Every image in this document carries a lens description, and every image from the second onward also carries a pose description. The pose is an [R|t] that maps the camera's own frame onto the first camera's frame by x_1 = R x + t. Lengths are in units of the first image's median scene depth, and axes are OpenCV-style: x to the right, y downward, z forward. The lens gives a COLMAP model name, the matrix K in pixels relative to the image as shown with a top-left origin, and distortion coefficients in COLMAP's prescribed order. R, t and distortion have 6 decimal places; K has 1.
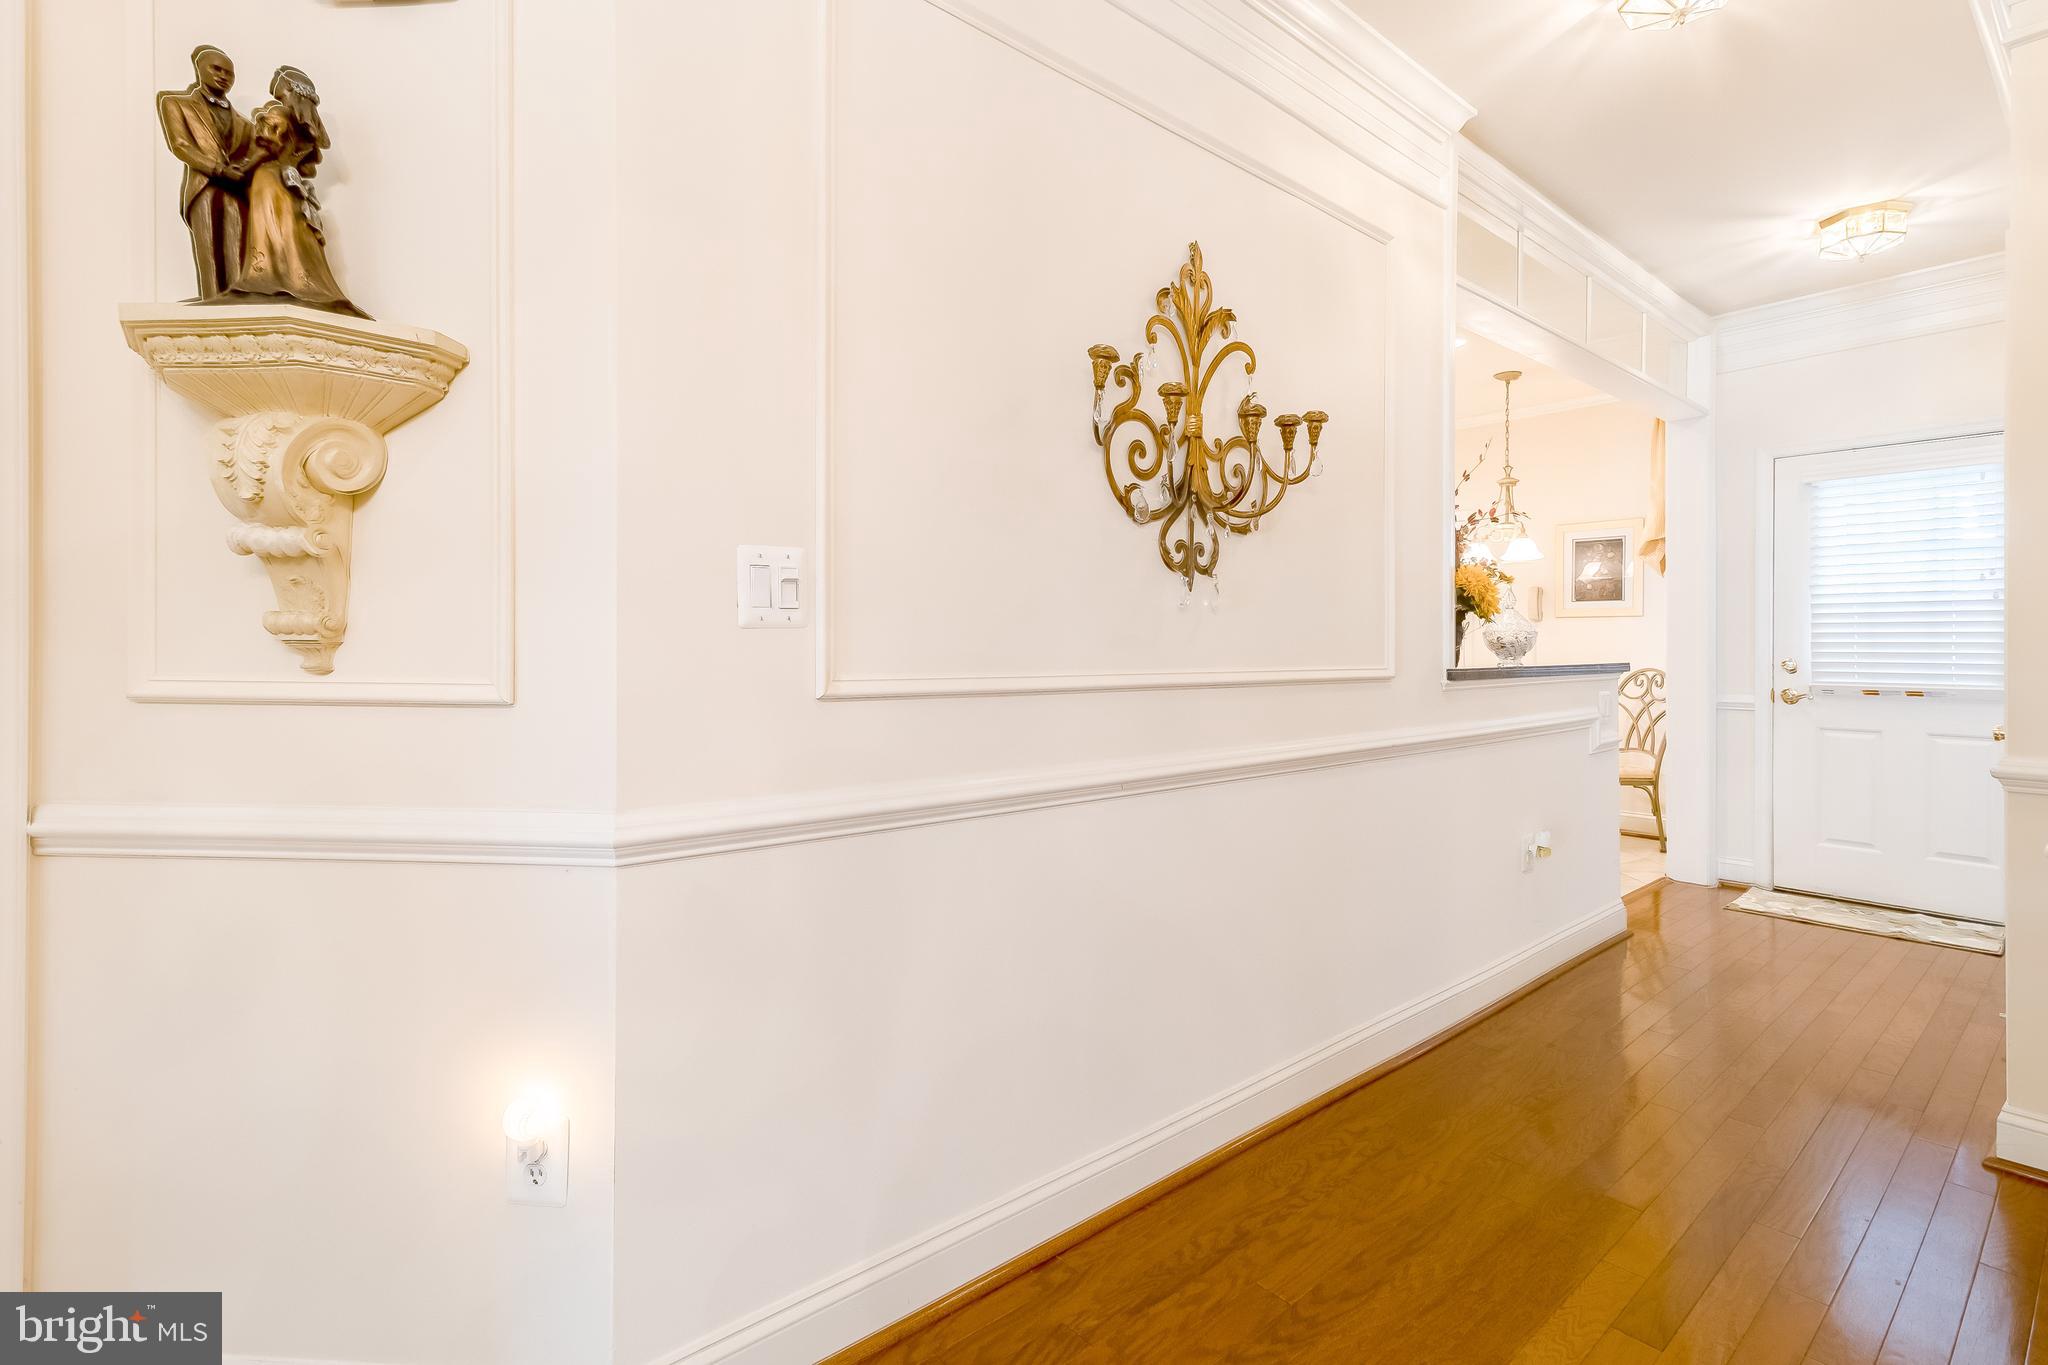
lens RADIAL K [[941.5, 0, 1005.6], [0, 941.5, 637.5], [0, 0, 1]] dist [0.004954, 0.000217]
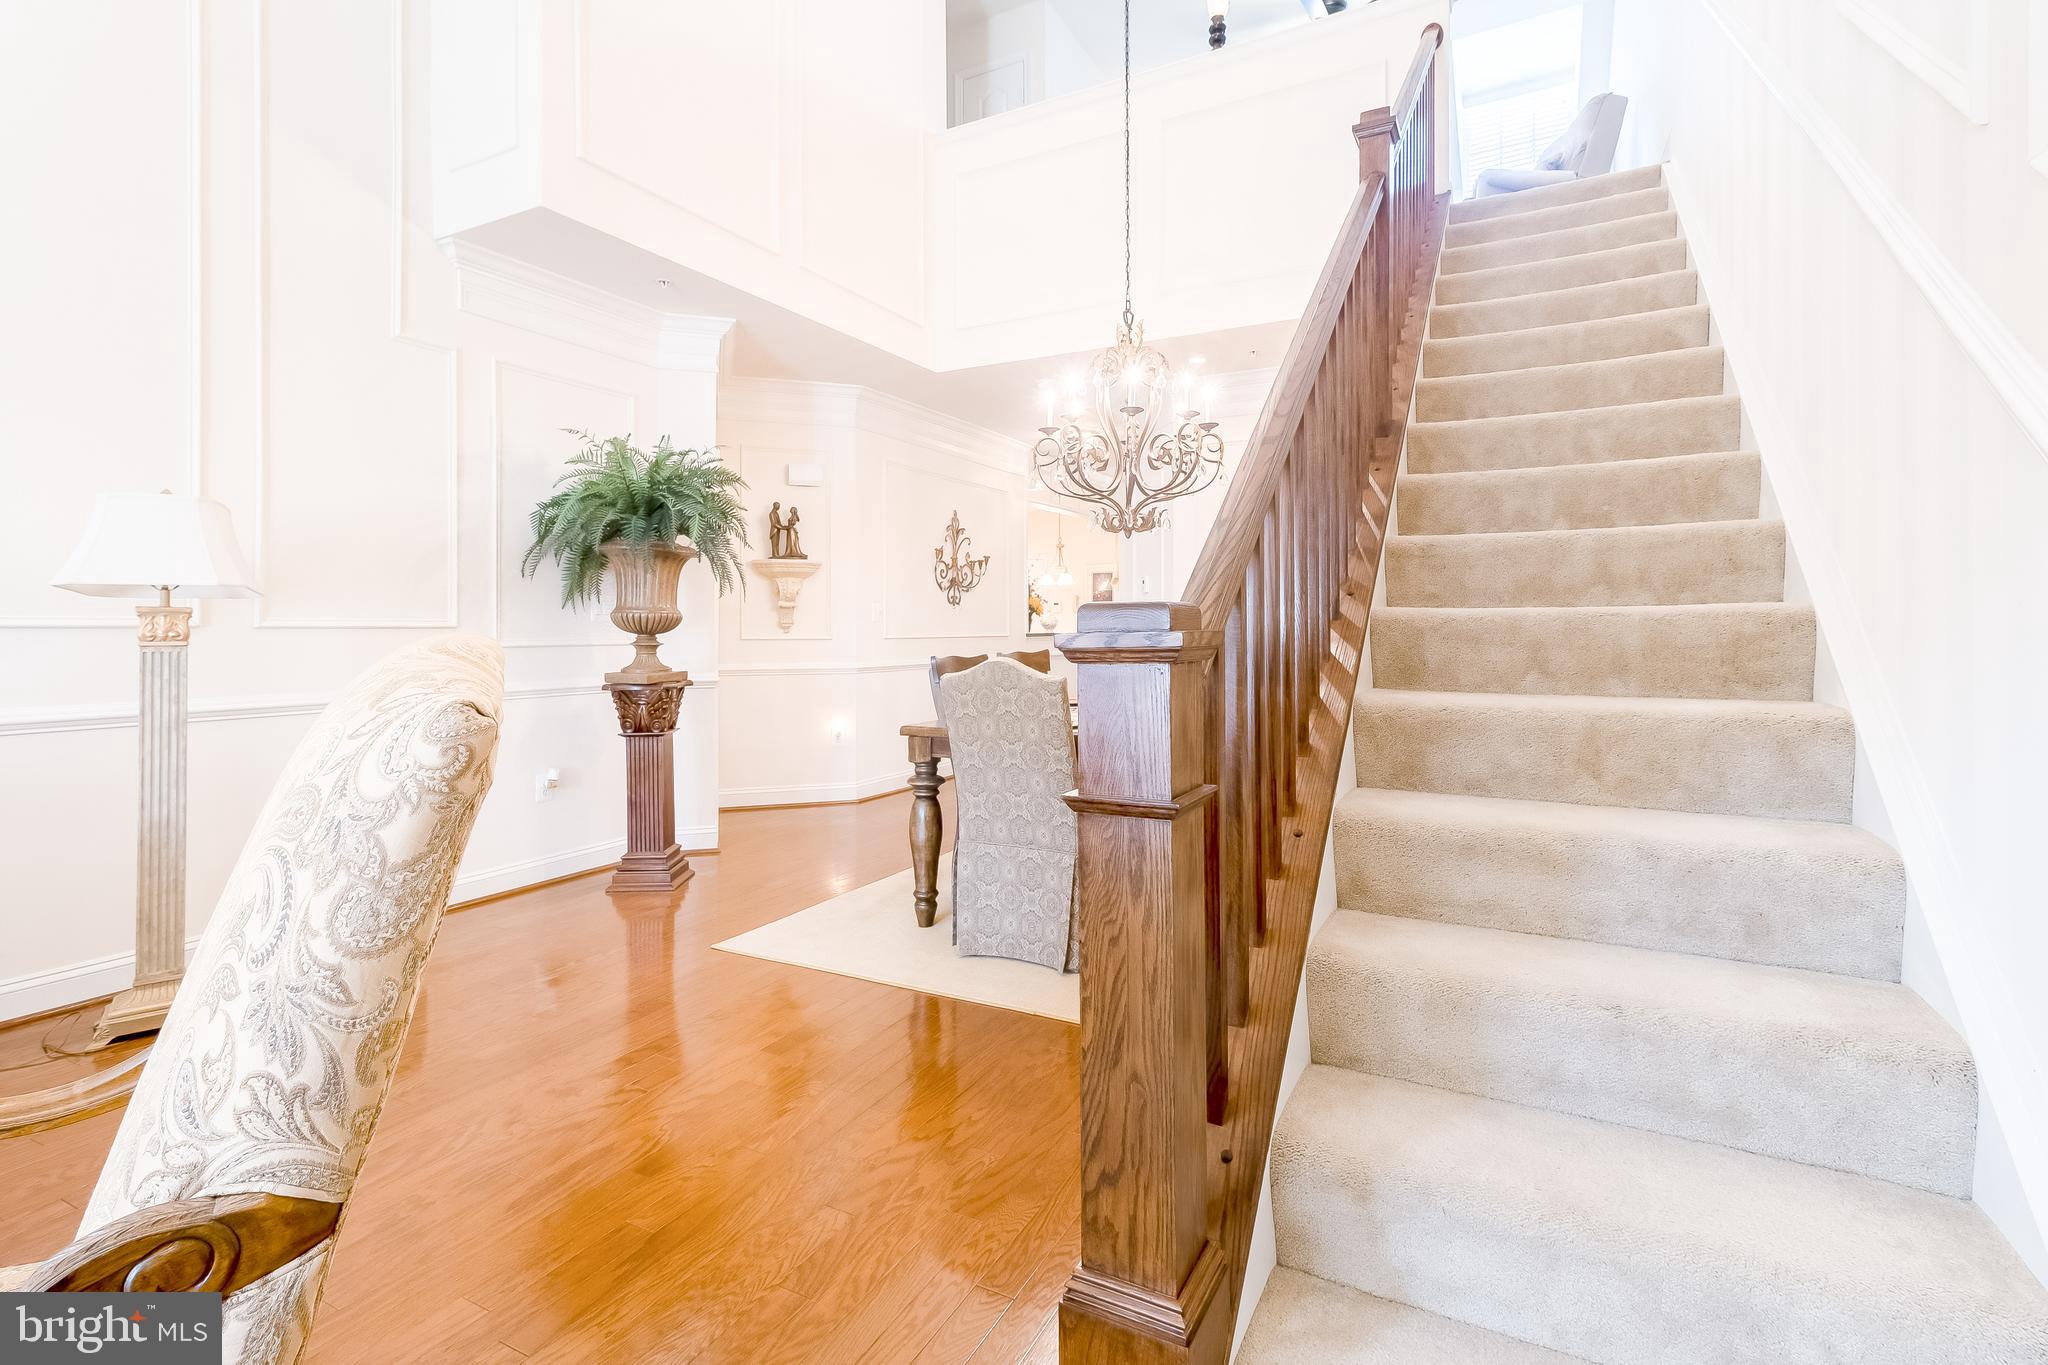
lens RADIAL K [[941.5, 0, 1027.8], [0, 941.5, 618.4], [0, 0, 1]] dist [0.004954, 0.000217]
pose [[0.919816, -0.005185, 0.392316, -0.921331], [0.005062, 0.999986, 0.001346, -0.021353], [-0.392317, 0.000748, 0.919830, -2.310124]]
